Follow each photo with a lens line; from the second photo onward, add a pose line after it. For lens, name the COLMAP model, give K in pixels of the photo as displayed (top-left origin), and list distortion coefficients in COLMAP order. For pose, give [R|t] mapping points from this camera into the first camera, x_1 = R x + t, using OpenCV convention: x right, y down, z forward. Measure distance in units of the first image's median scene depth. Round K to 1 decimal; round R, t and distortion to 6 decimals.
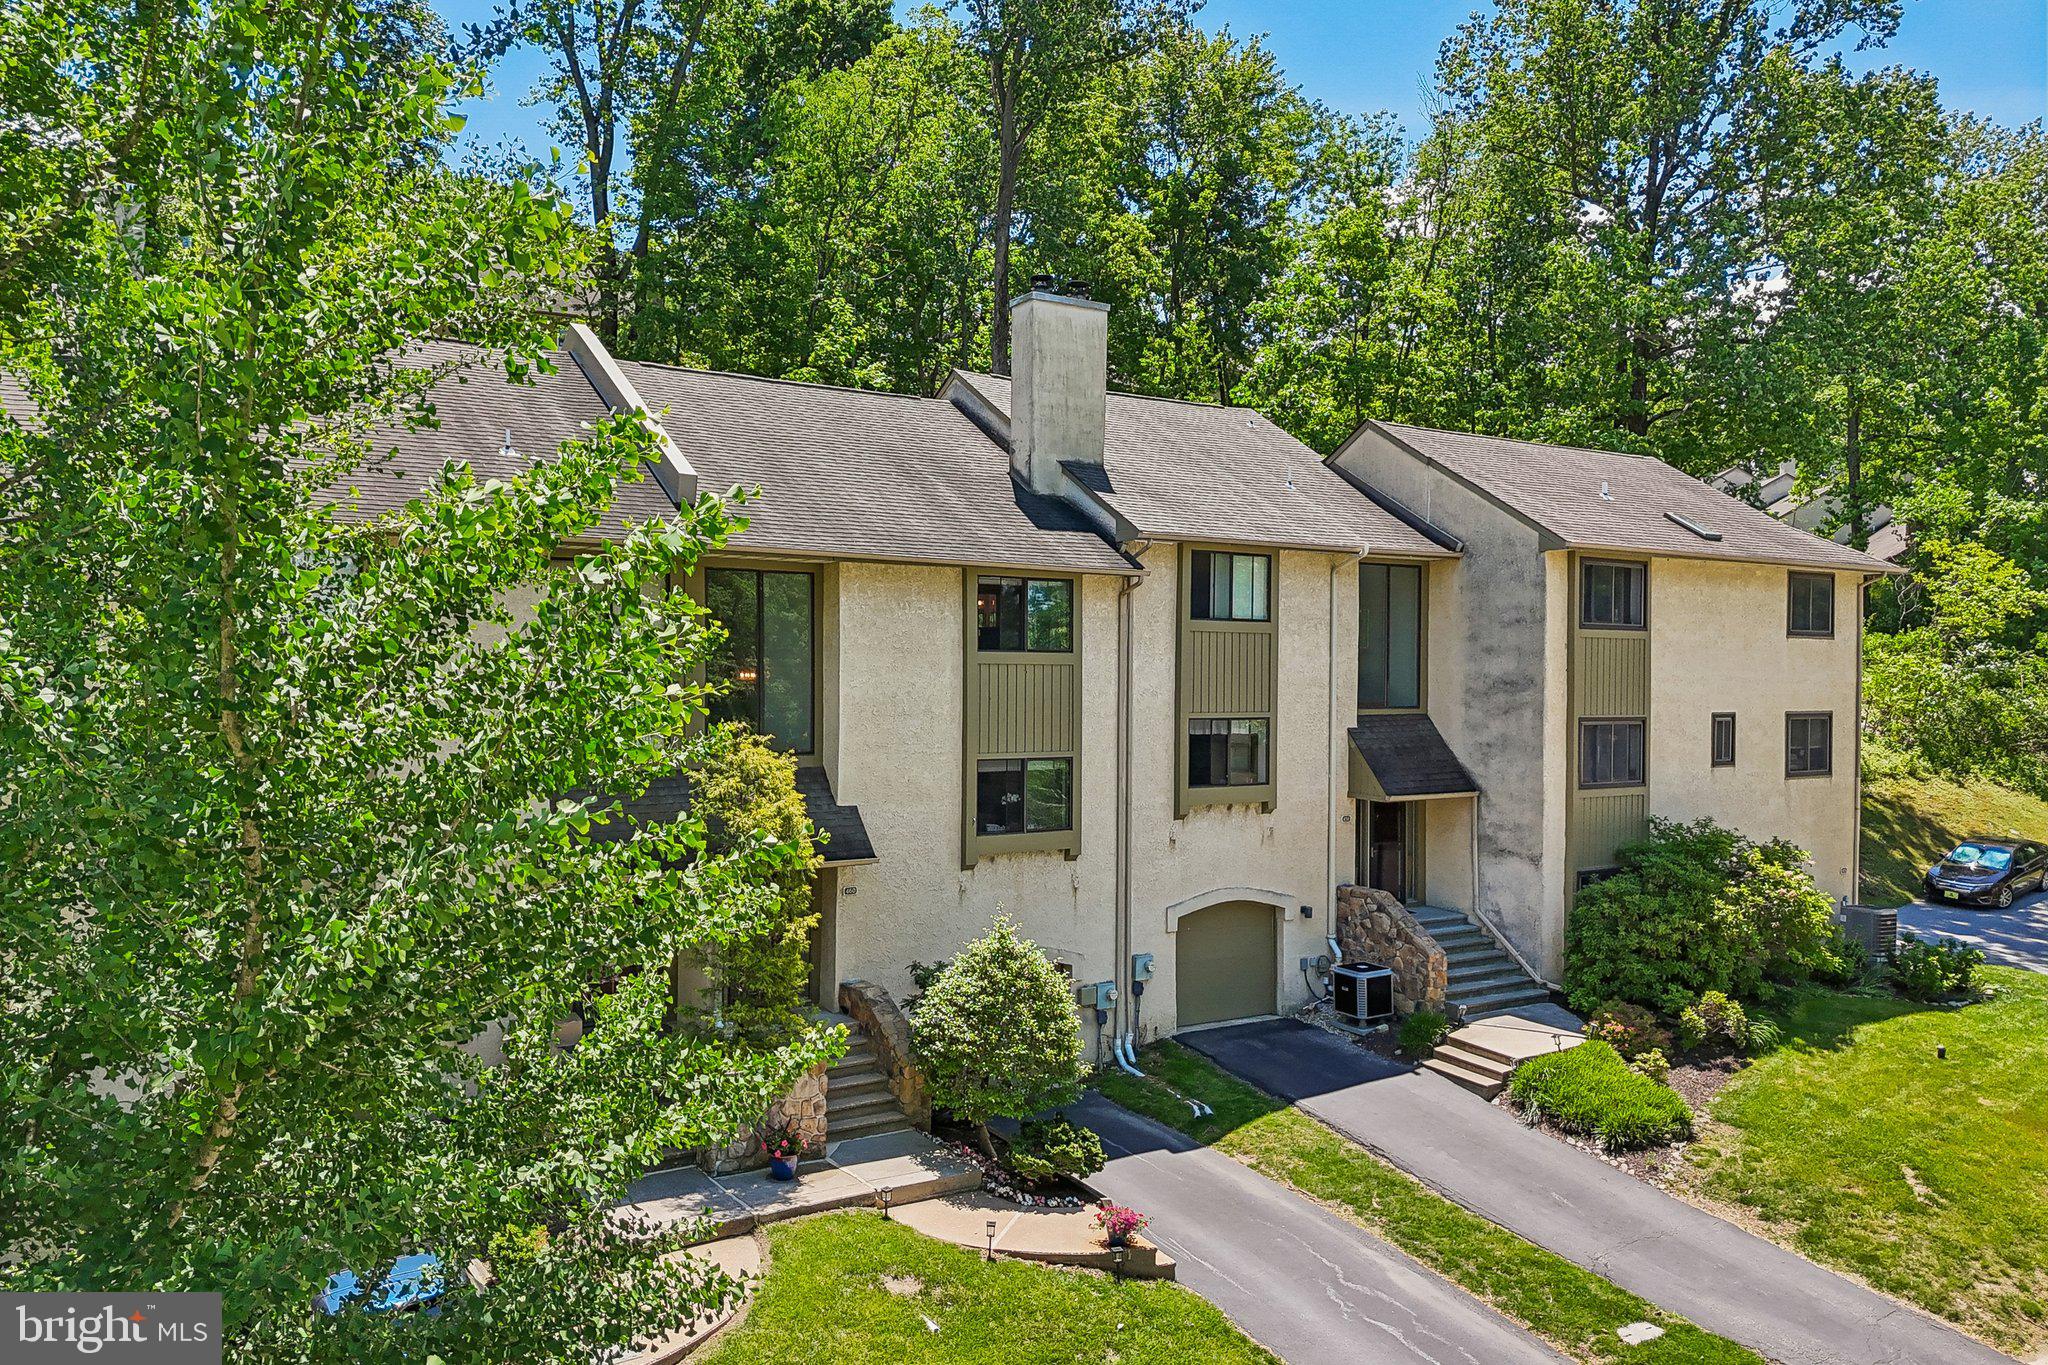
lens RADIAL K [[1494.9, 0, 1025.2], [0, 1494.9, 670.4], [0, 0, 1]] dist [0.064079, -0.055191]
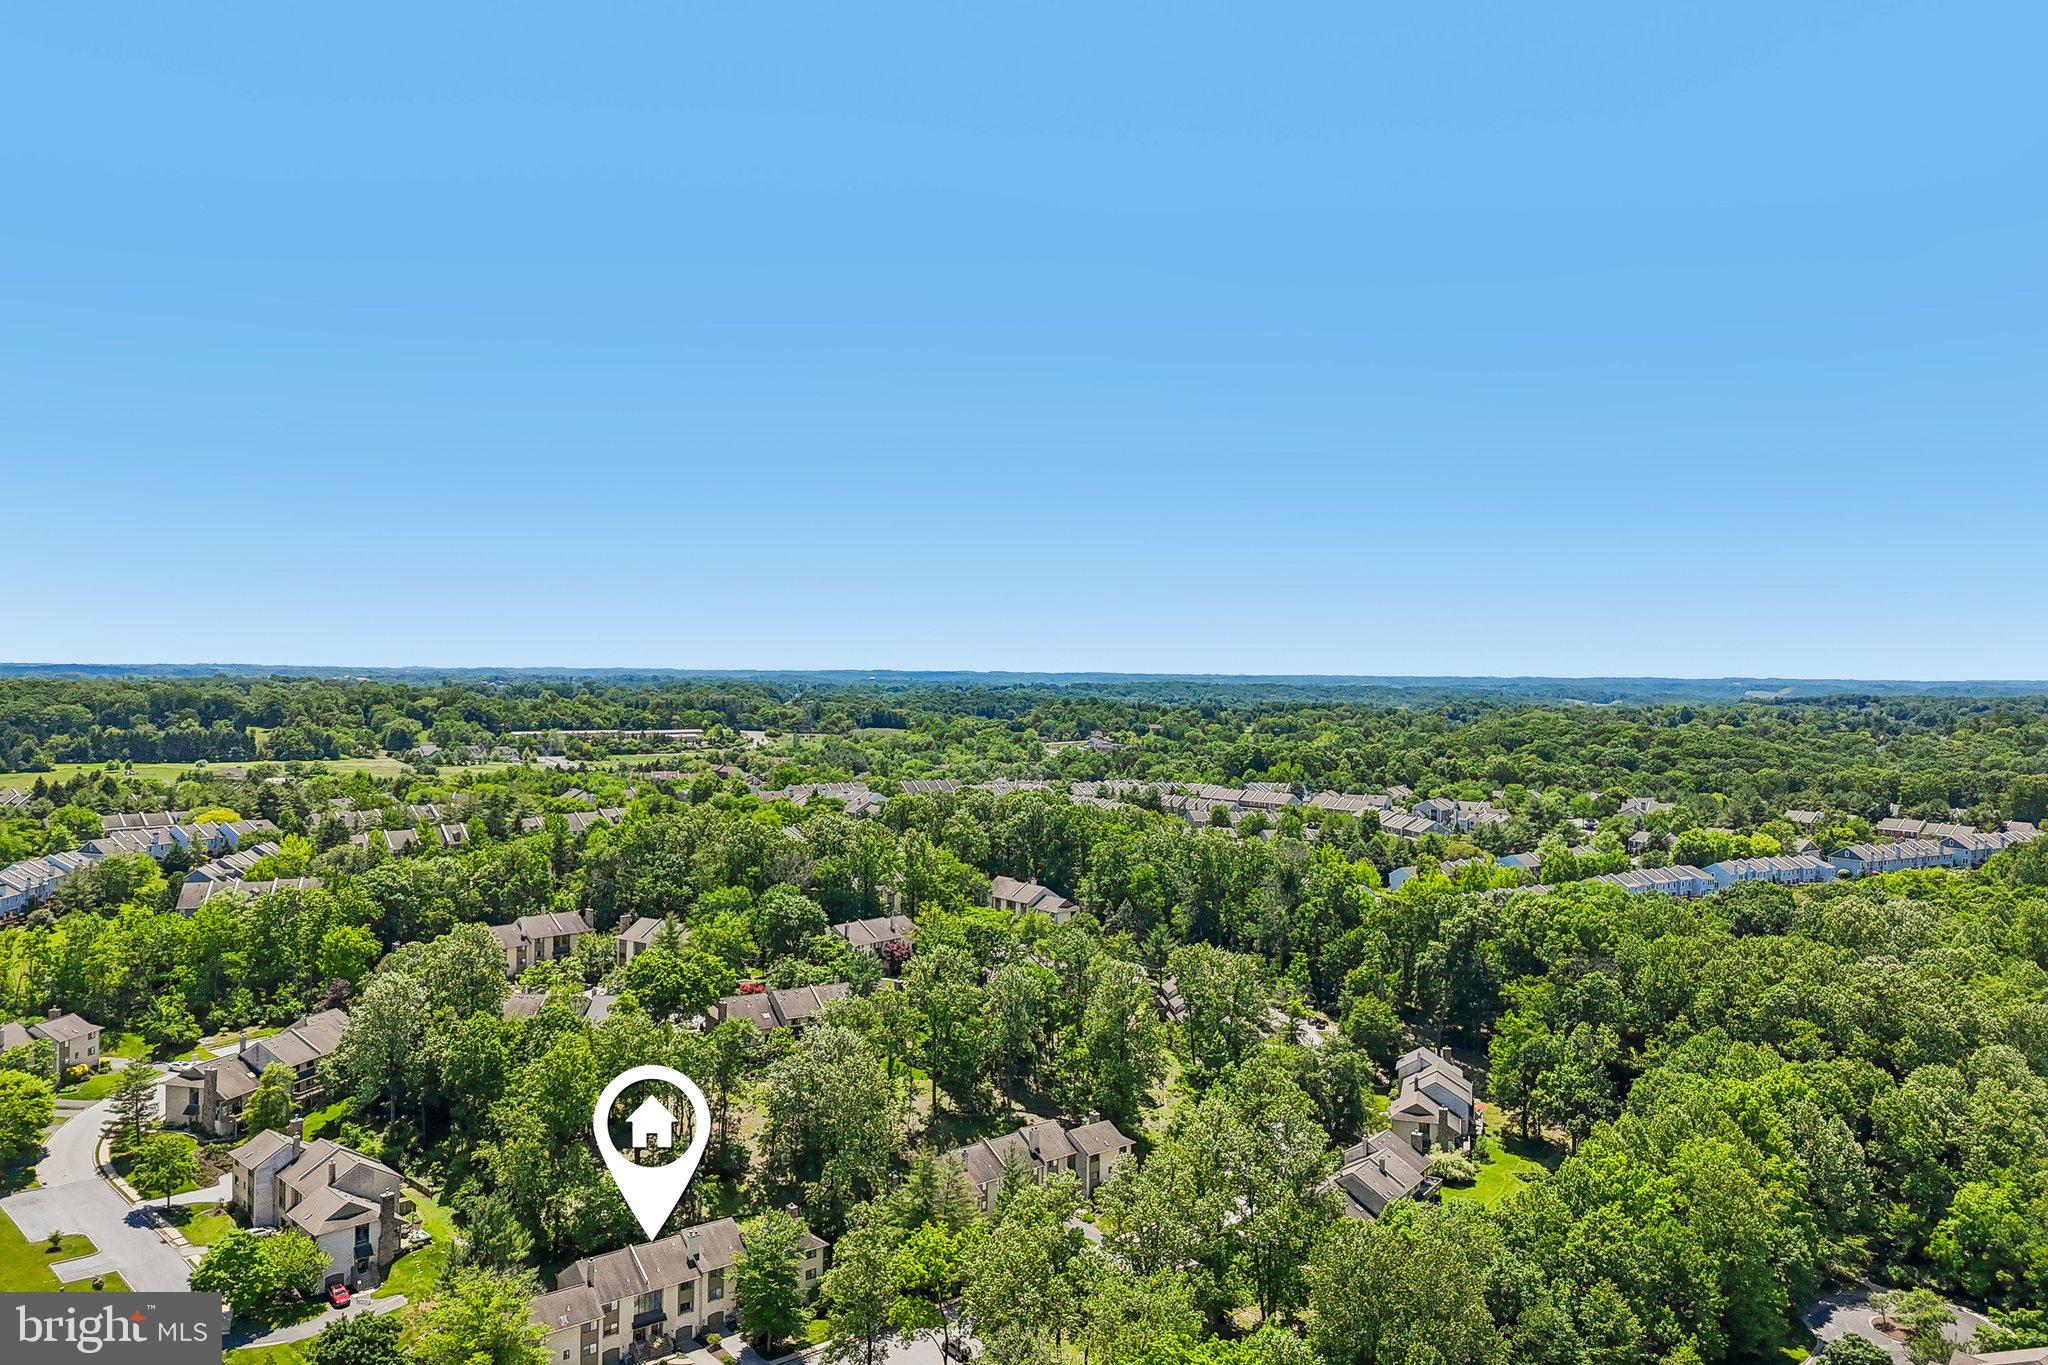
lens RADIAL K [[1494.9, 0, 1011.8], [0, 1494.9, 677.7], [0, 0, 1]] dist [0.064079, -0.055191]
pose [[0.996919, -0.010409, 0.077748, 1.140768], [0.010541, 0.999944, -0.001288, -3.257292], [-0.077730, 0.002104, 0.996972, -7.273619]]
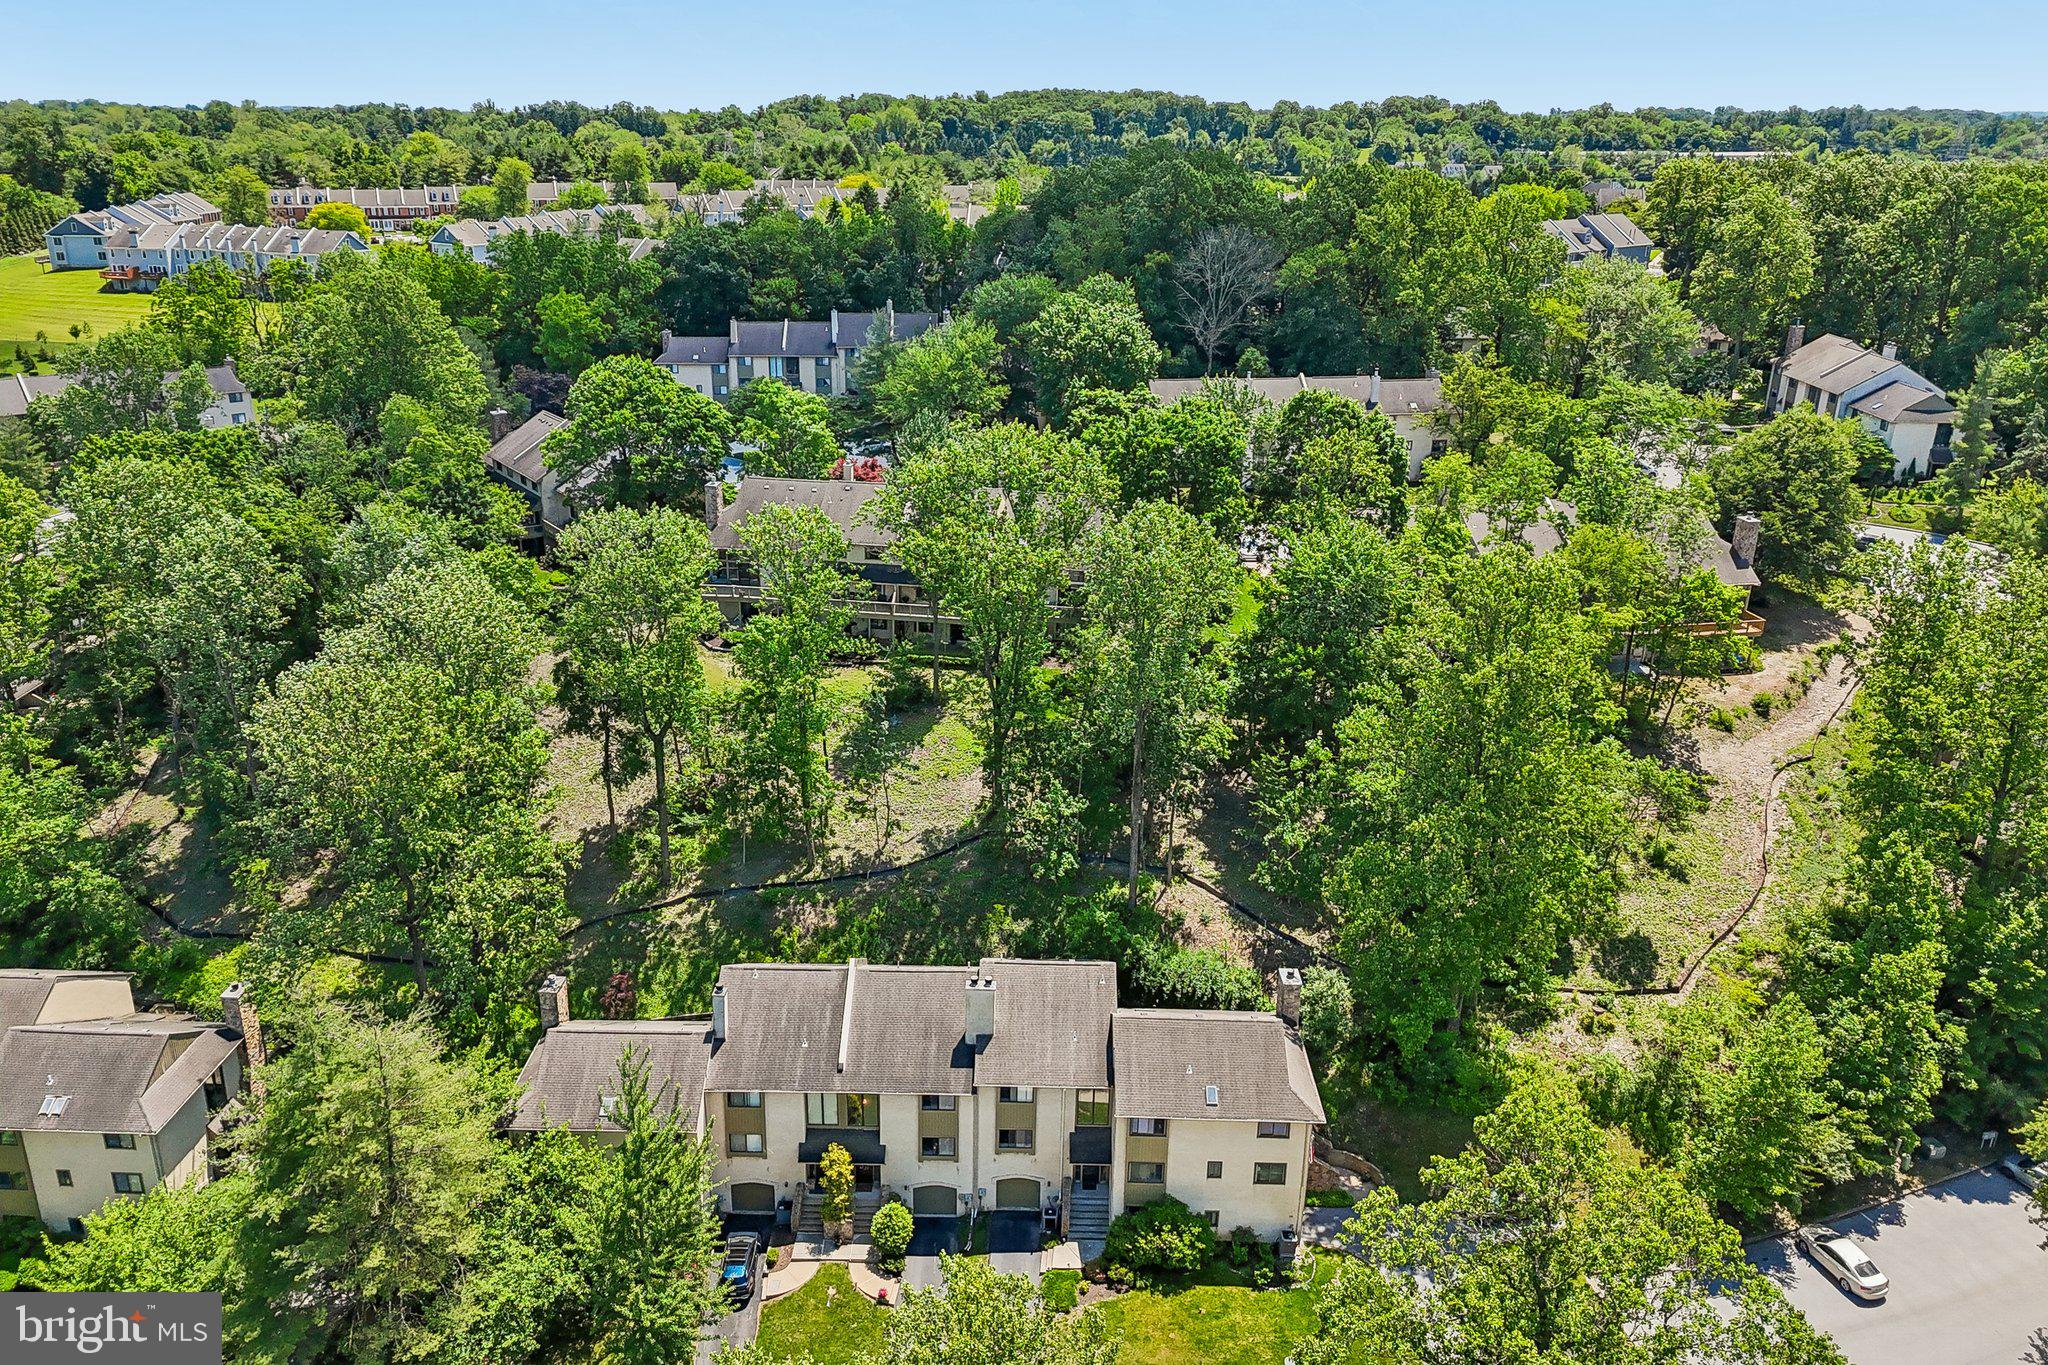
lens RADIAL K [[1505.6, 0, 995.0], [0, 1505.6, 664.4], [0, 0, 1]] dist [0.087214, -0.008338]
pose [[0.831566, 0.183444, -0.524257, 1.632888], [-0.004150, 0.945910, 0.324404, -1.974757], [0.555410, -0.267588, 0.787348, -1.306705]]
